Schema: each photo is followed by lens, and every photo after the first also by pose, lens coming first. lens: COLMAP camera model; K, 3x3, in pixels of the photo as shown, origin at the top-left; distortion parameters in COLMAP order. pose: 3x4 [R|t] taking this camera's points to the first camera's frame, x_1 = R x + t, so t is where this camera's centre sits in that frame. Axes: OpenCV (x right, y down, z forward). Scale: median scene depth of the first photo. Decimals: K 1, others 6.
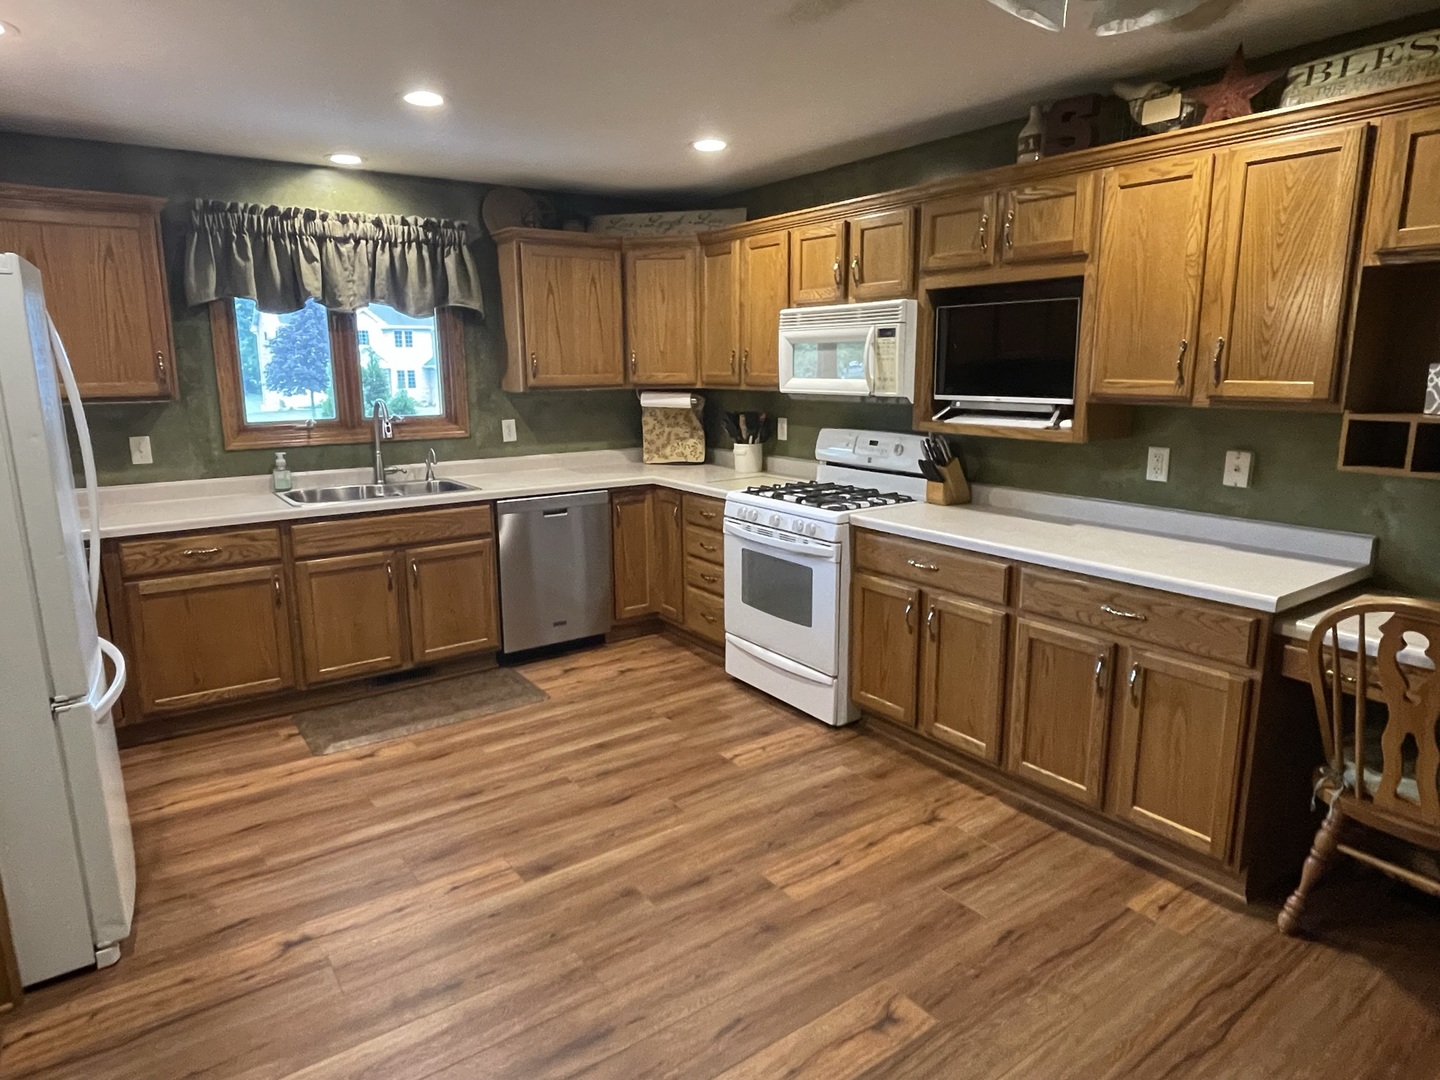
lens RADIAL K [[879.9, 0, 720.0], [0, 879.9, 540.0], [0, 0, 1]] dist [-0.001638, -0.000300]
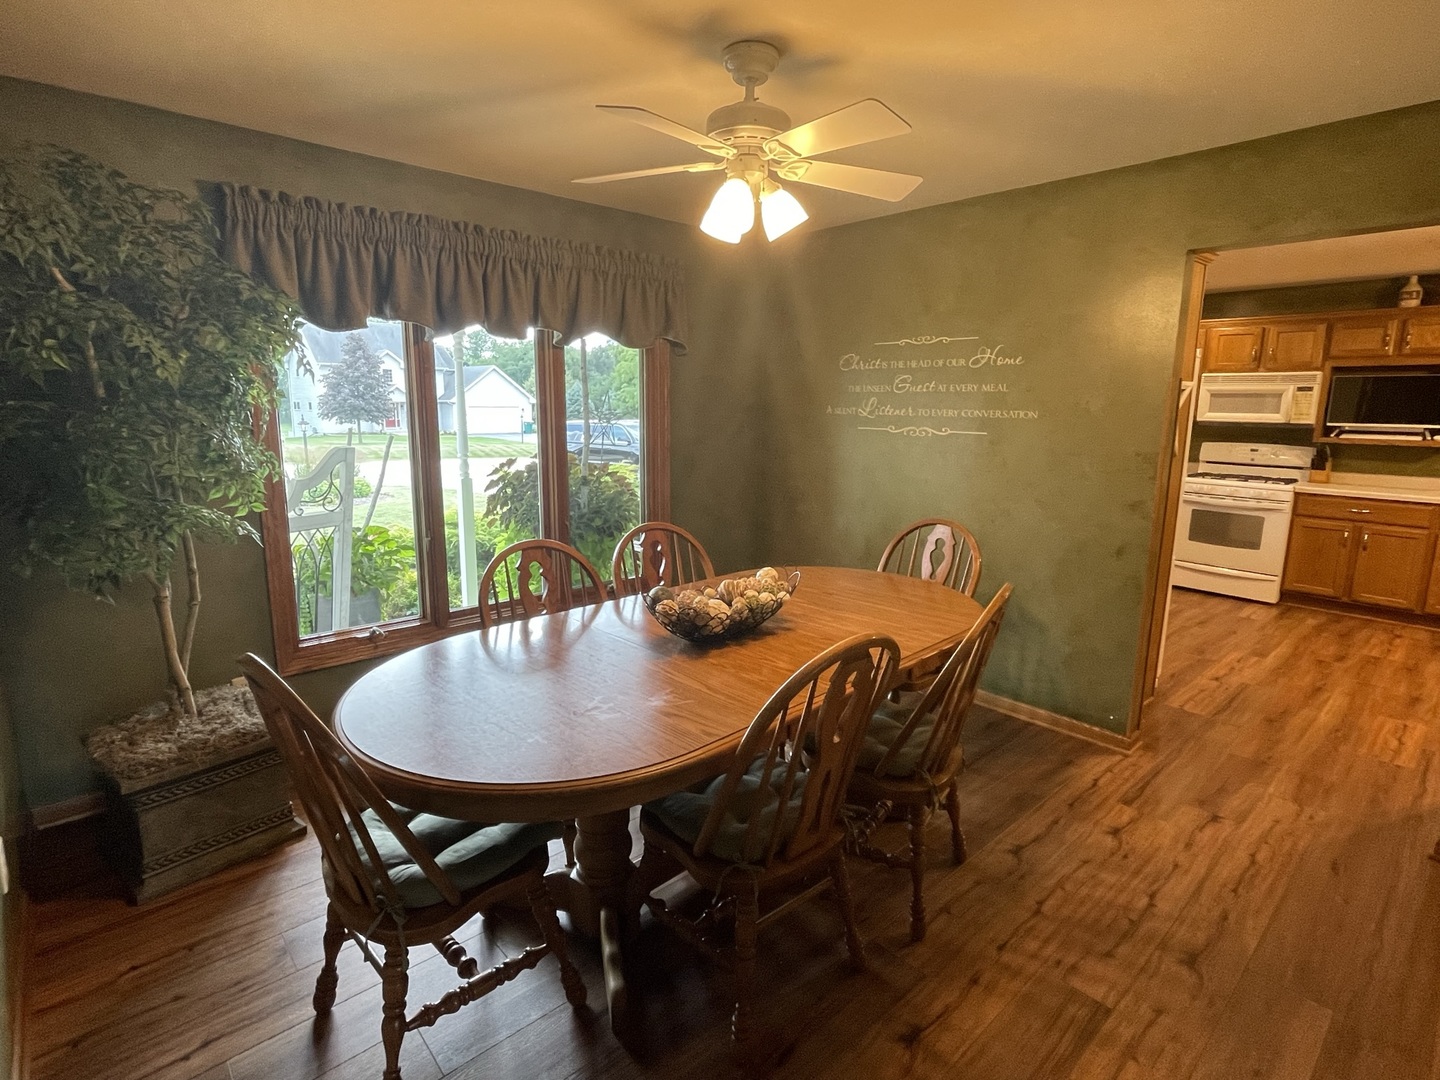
lens RADIAL K [[720.0, 0, 720.0], [0, 720.0, 540.0], [0, 0, 1]] dist [-0.000412, -0.000208]
pose [[0.993843, -0.000705, 0.110800, -1.215003], [0.001949, 0.999936, -0.011115, 0.097960], [-0.110785, 0.011263, 0.993781, -0.371207]]
